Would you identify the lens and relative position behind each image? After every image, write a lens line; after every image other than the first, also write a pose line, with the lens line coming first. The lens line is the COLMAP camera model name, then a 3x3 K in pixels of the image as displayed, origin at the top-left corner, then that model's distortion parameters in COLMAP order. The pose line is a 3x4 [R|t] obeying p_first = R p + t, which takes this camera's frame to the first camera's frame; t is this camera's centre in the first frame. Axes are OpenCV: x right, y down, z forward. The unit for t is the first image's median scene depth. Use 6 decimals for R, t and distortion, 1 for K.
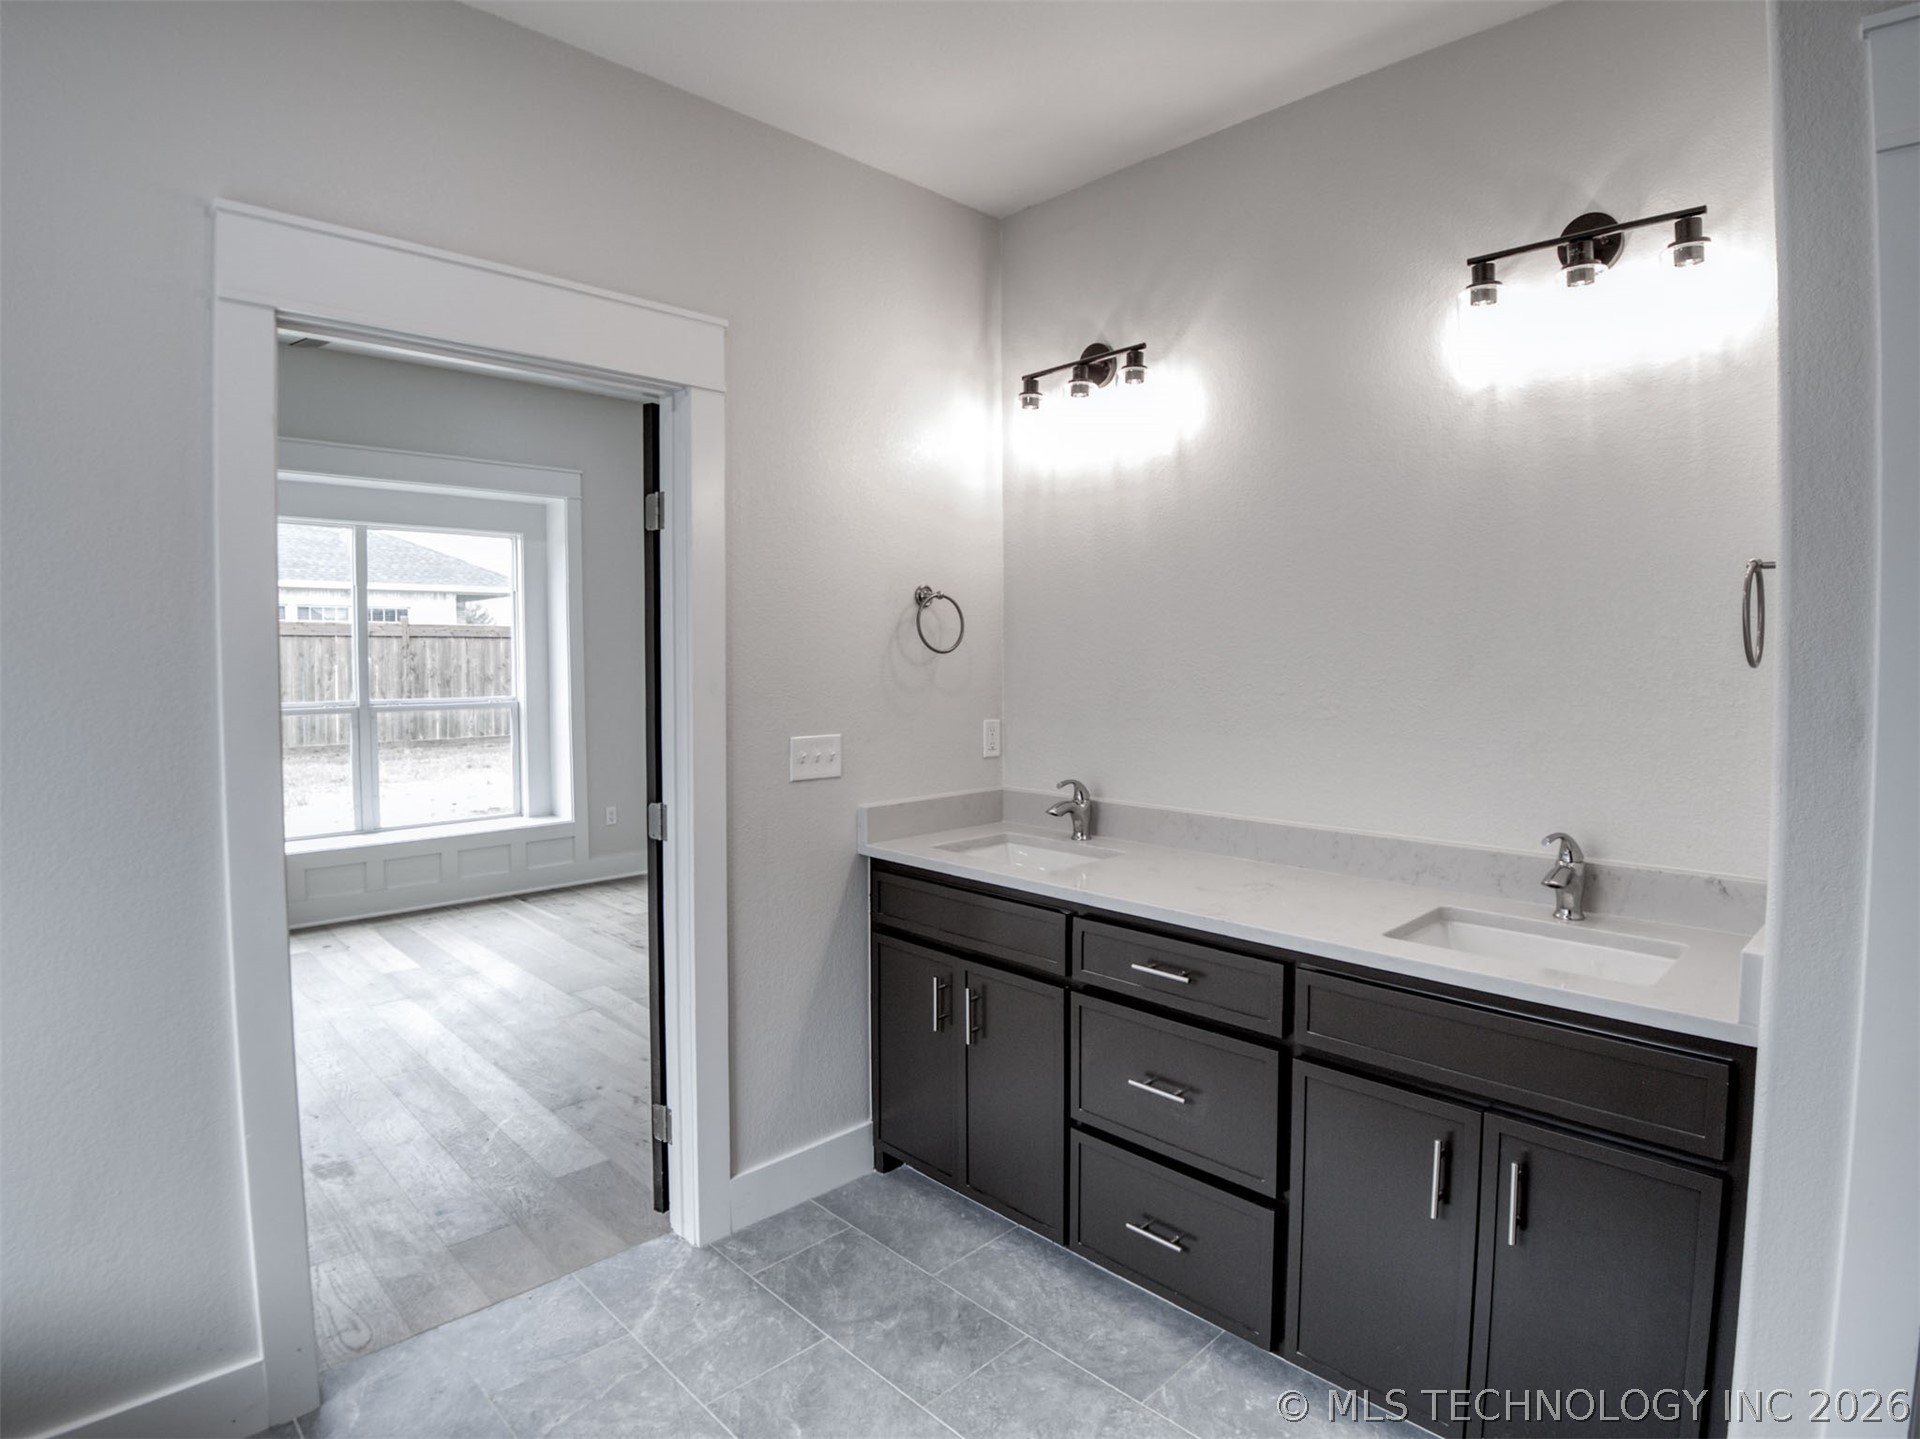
lens RADIAL K [[1024.7, 0, 967.9], [0, 1024.7, 696.9], [0, 0, 1]] dist [-0.003685, -0.036588]
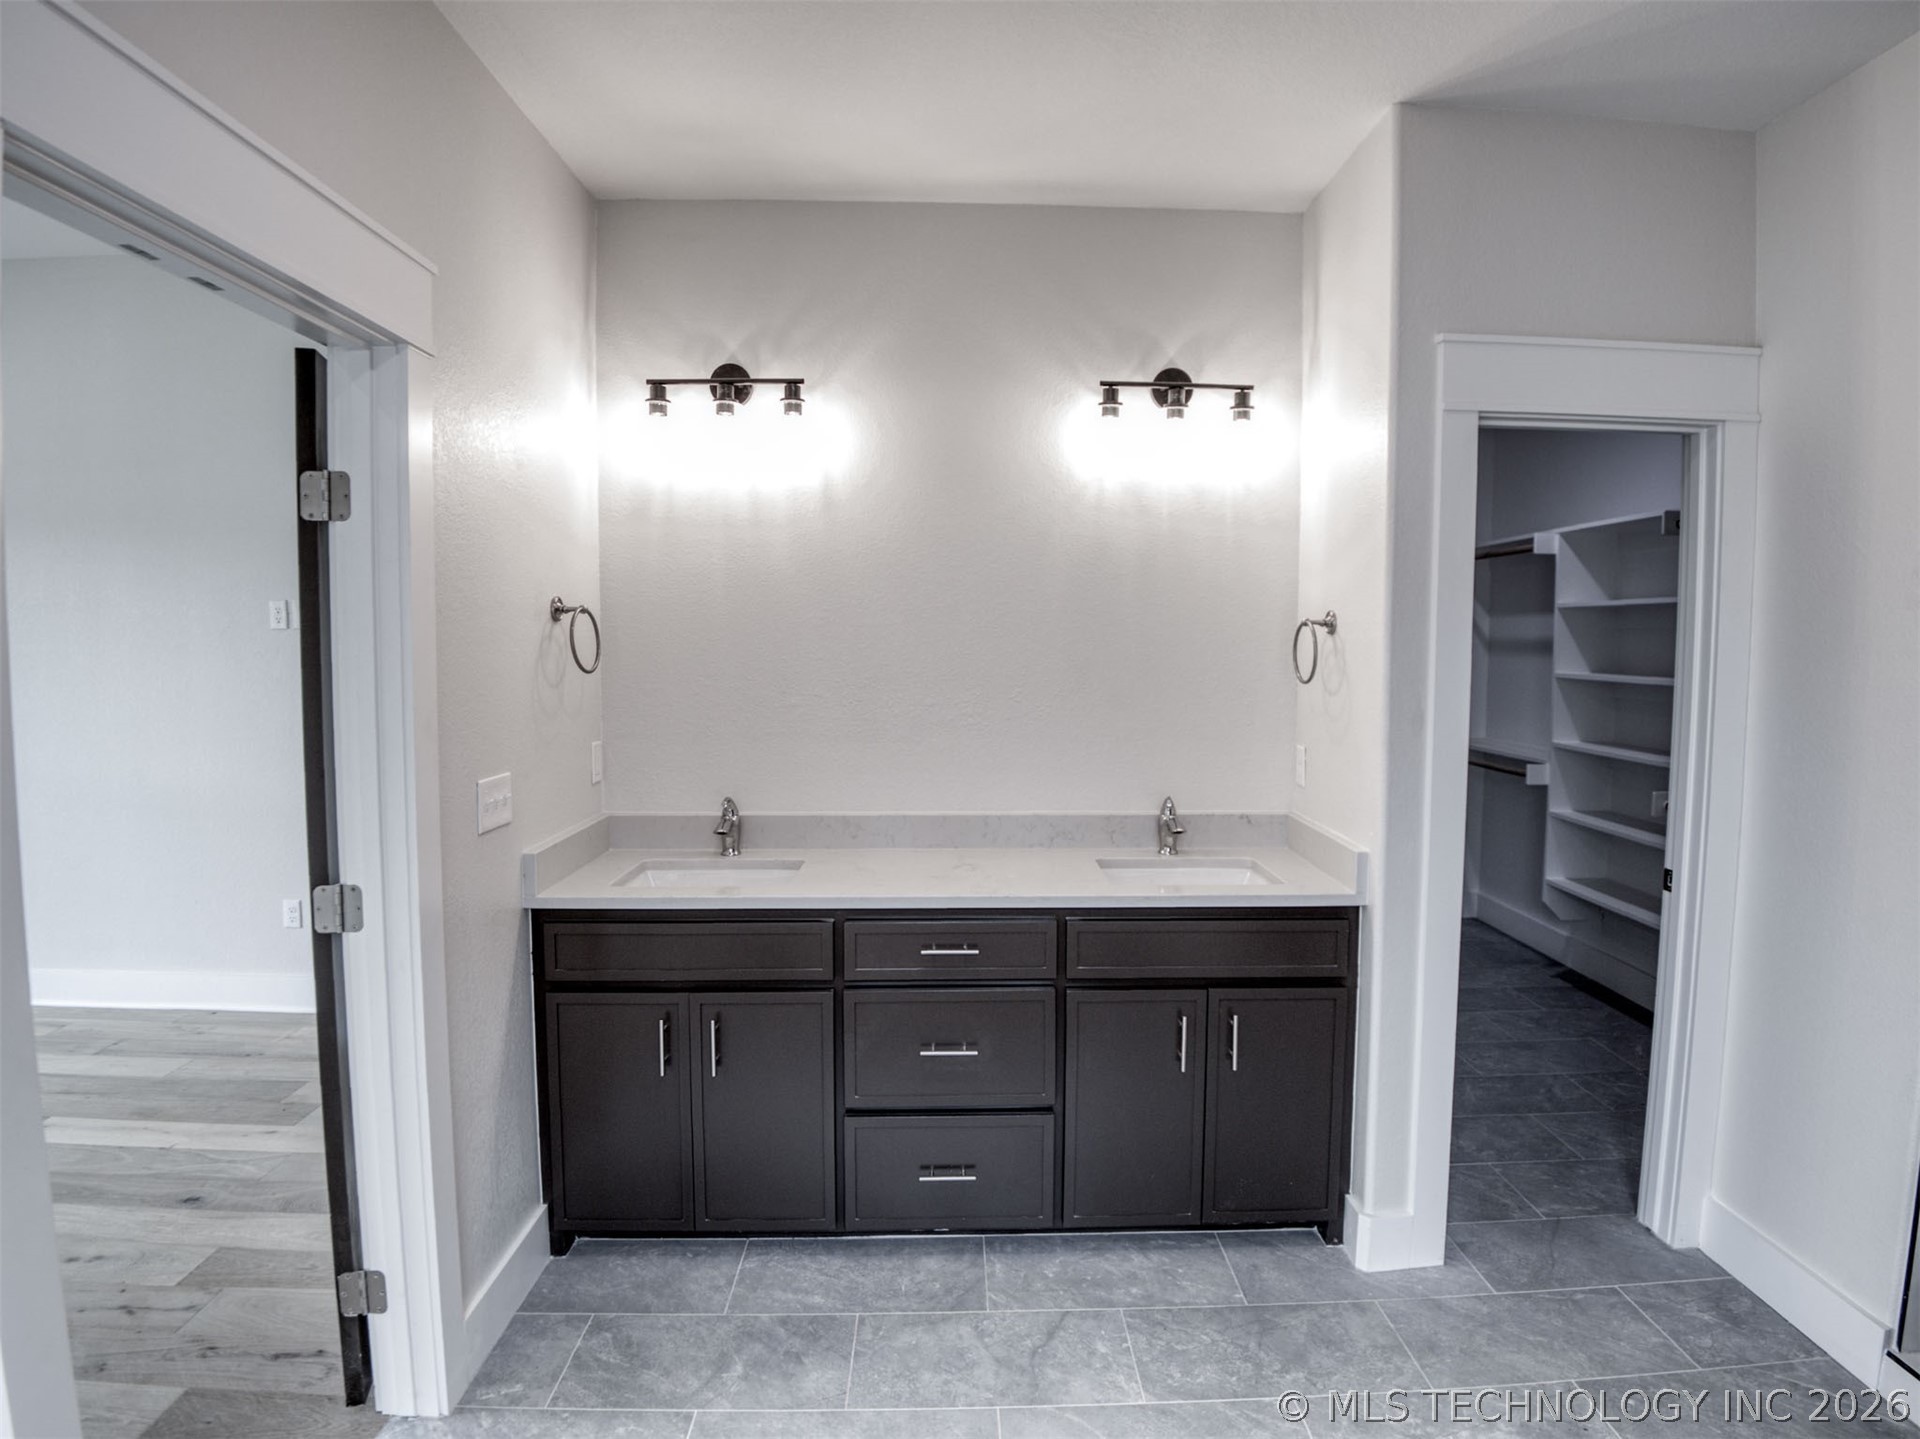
lens RADIAL K [[1030.0, 0, 966.8], [0, 1030.0, 709.4], [0, 0, 1]] dist [-0.002200, -0.035880]
pose [[0.693151, -0.042770, 0.719522, -0.562122], [0.026904, 0.999078, 0.033470, -0.039452], [-0.720290, -0.003841, 0.693662, 0.155139]]
